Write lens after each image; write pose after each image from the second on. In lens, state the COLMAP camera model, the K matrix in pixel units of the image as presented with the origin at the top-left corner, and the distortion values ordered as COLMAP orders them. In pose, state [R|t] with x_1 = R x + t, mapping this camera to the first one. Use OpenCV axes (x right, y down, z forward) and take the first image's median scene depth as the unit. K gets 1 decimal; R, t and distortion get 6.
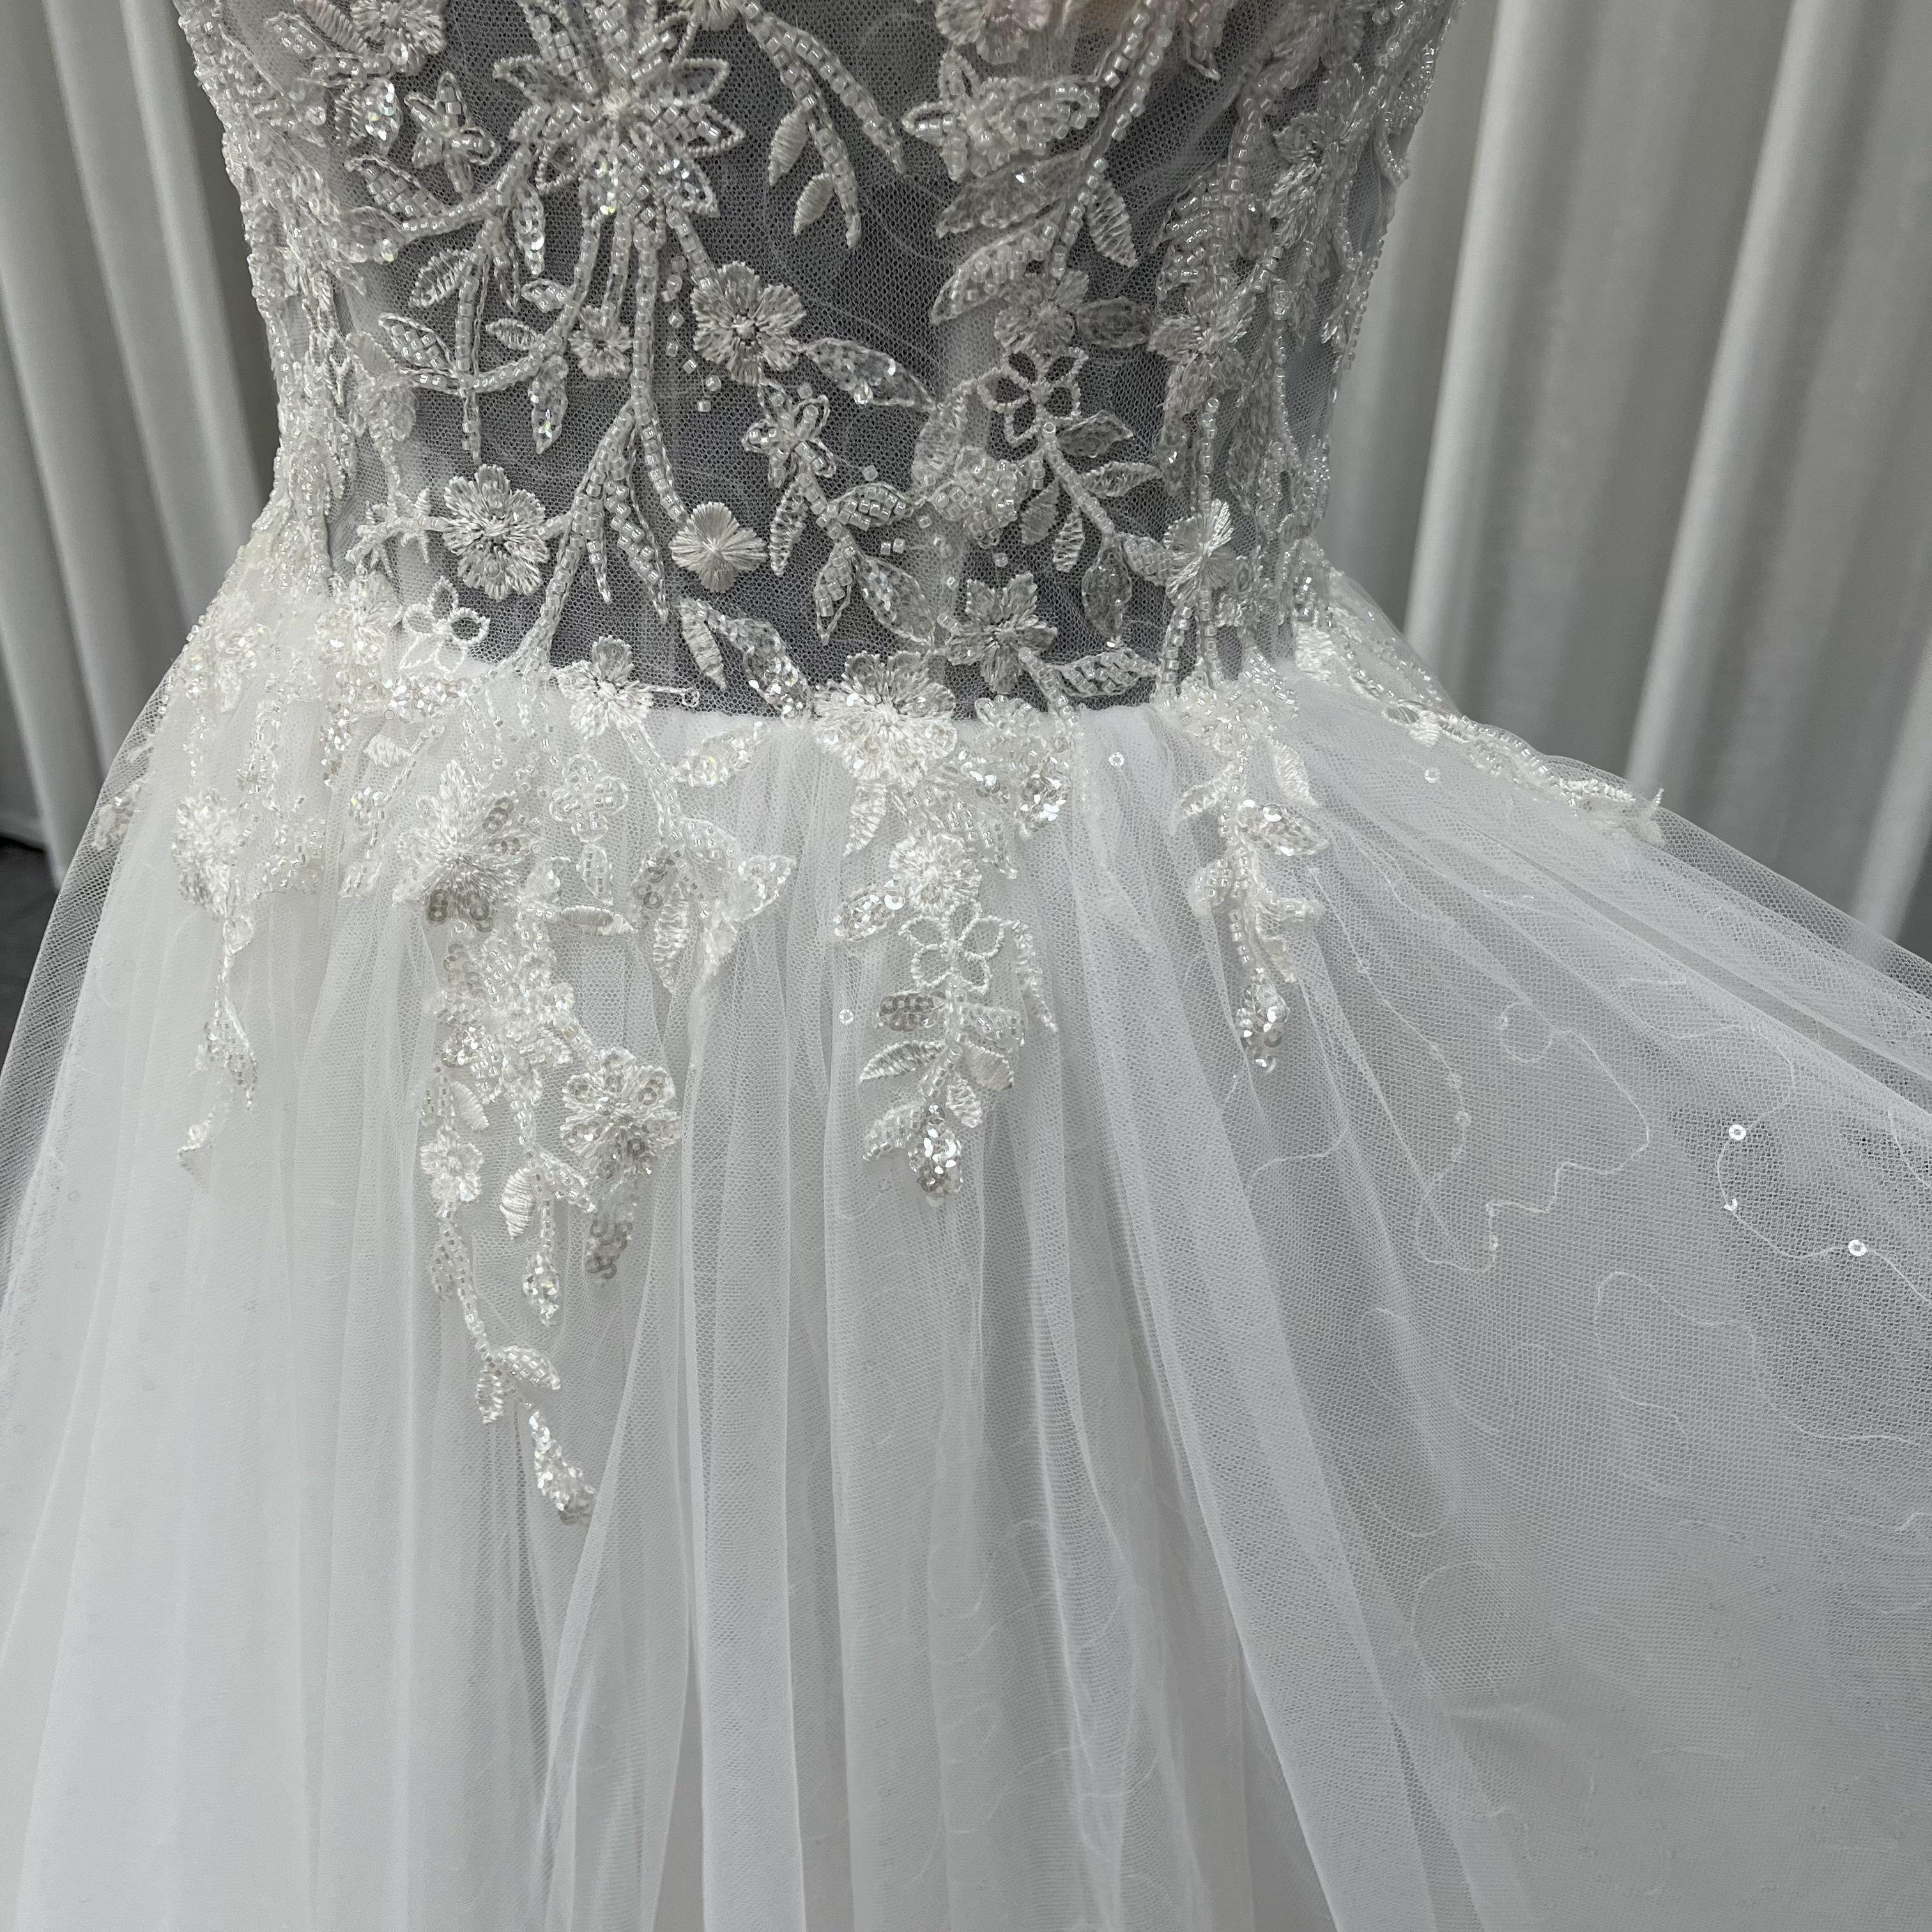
lens RADIAL K [[1991.3, 0, 966.0], [0, 1991.3, 966.0], [0, 0, 1]] dist [0.018266, 0.016897]
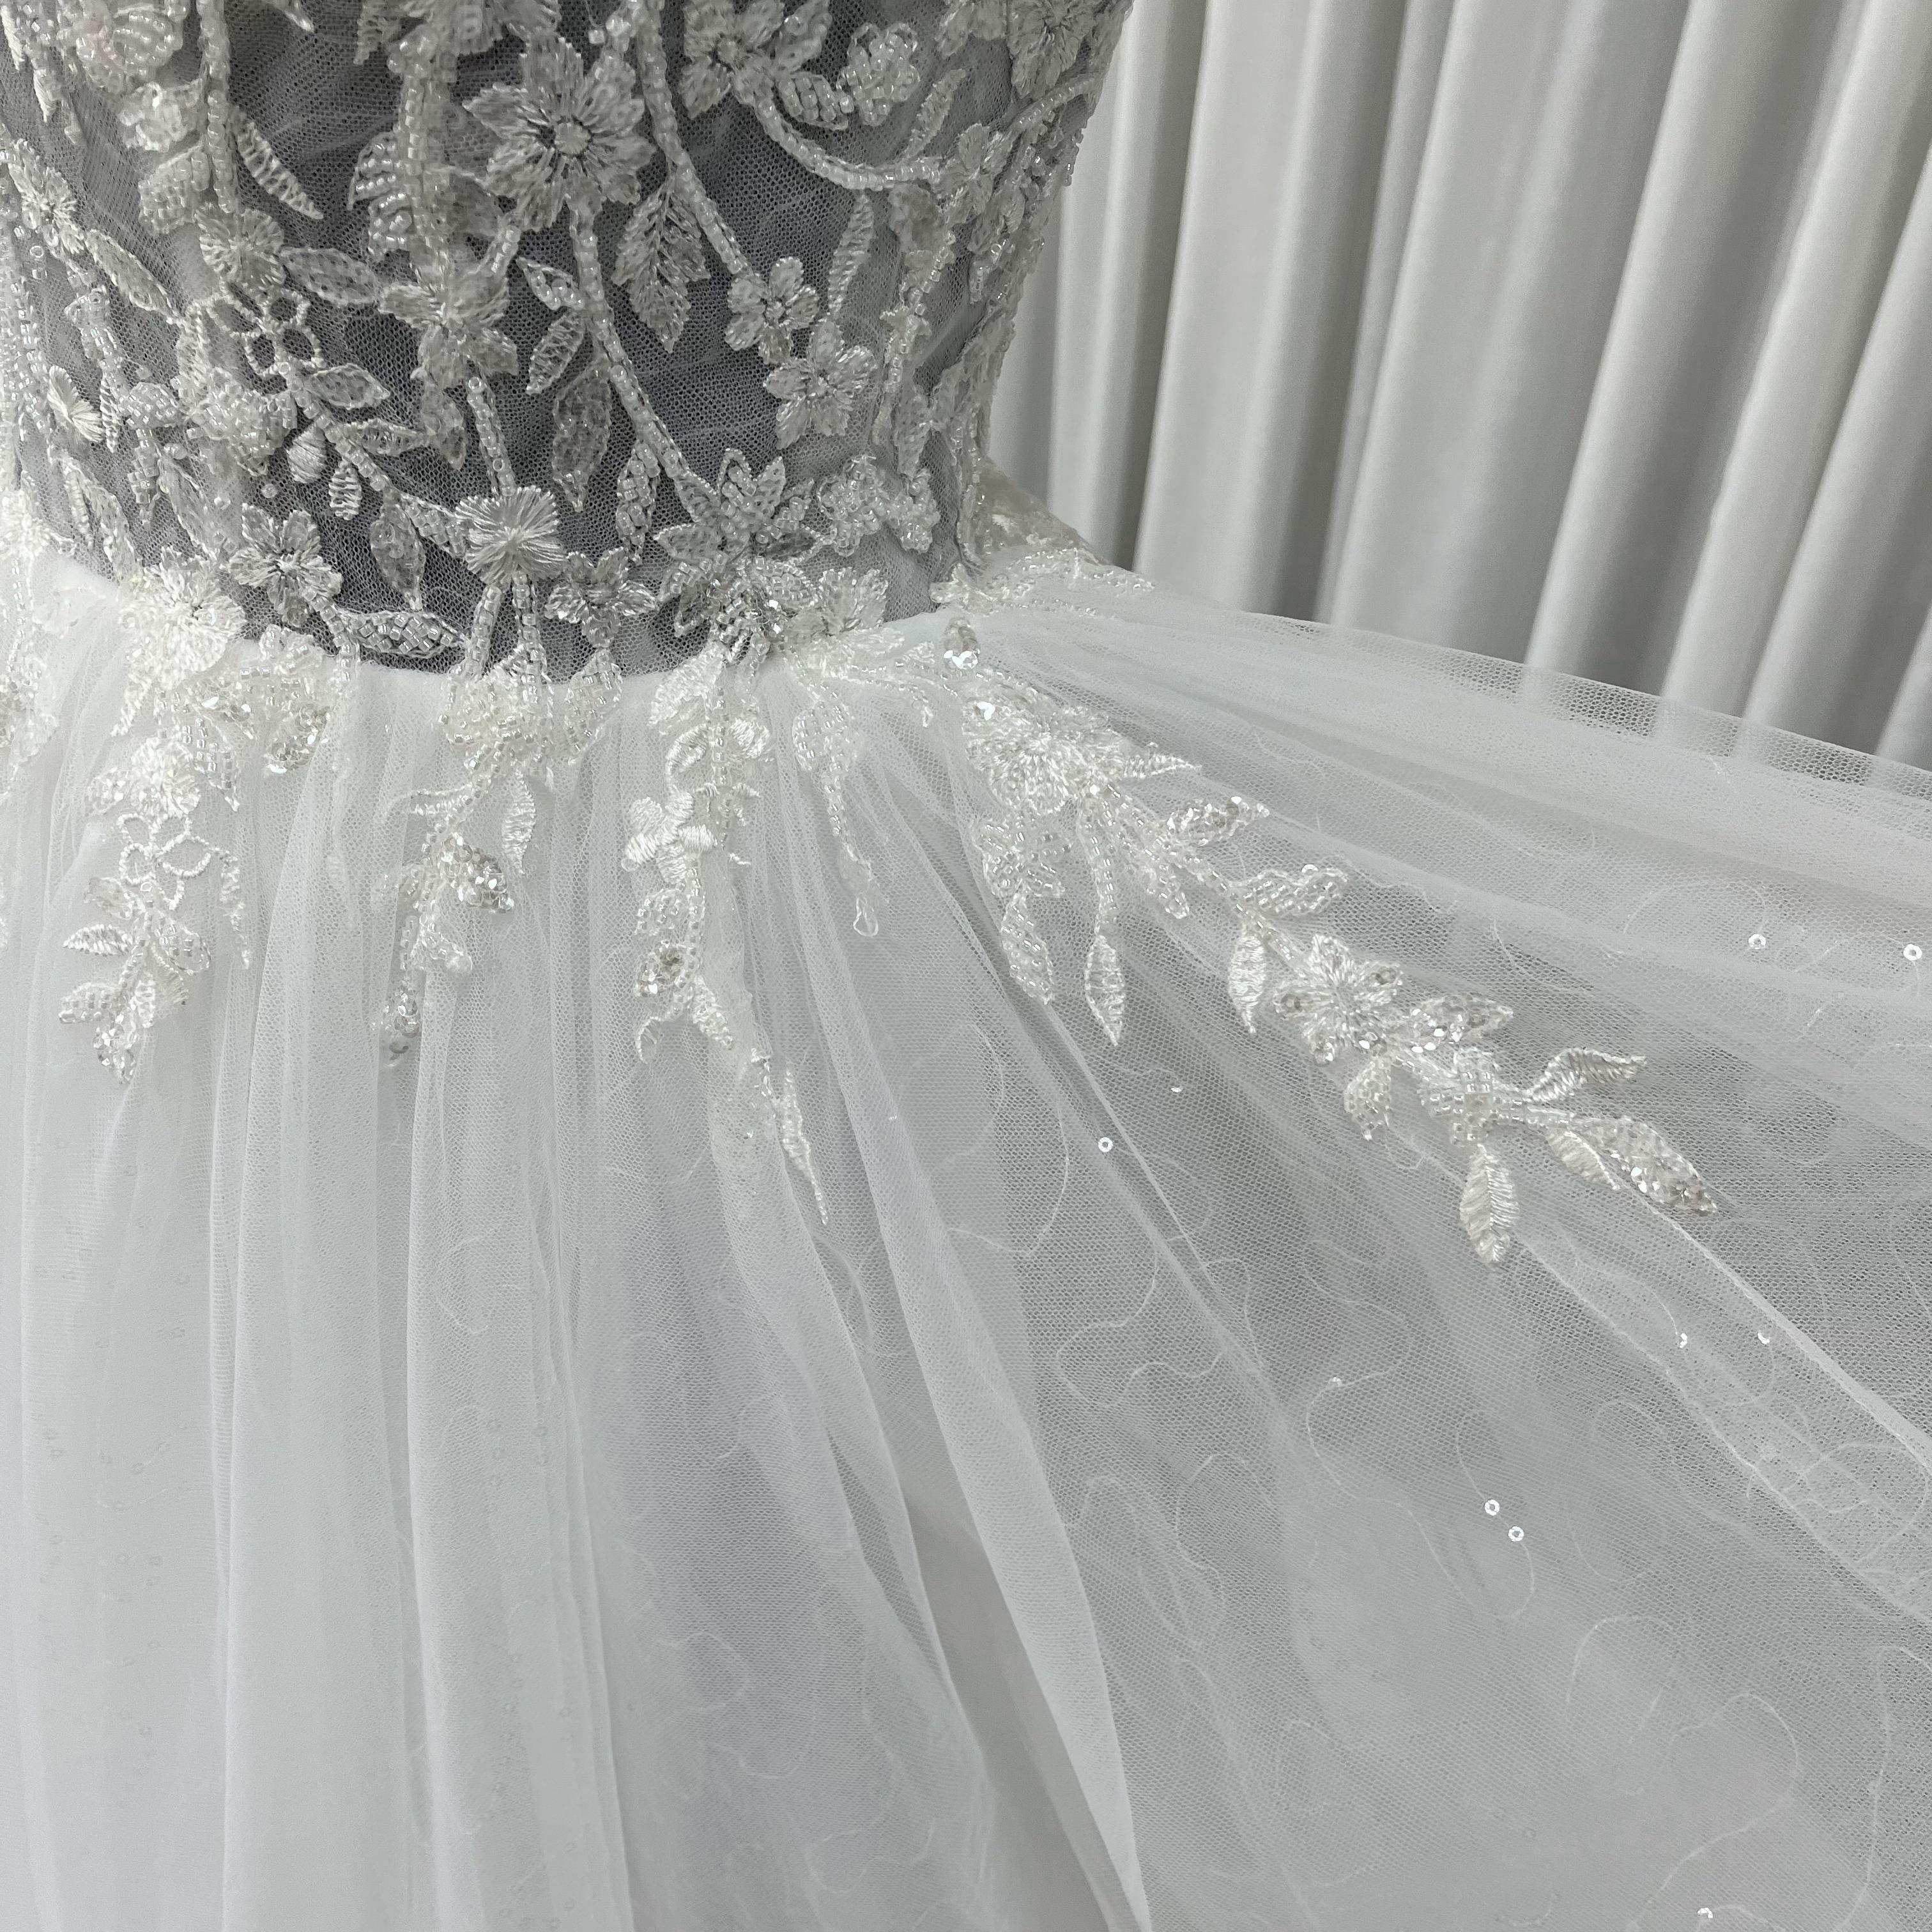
lens RADIAL K [[1899.8, 0, 966.0], [0, 1899.8, 966.0], [0, 0, 1]] dist [0.072788, -0.010210]
pose [[0.845368, 0.341186, -0.411028, 0.792197], [-0.311241, 0.939948, 0.140097, -0.224208], [0.434144, 0.009495, 0.900793, 0.284845]]
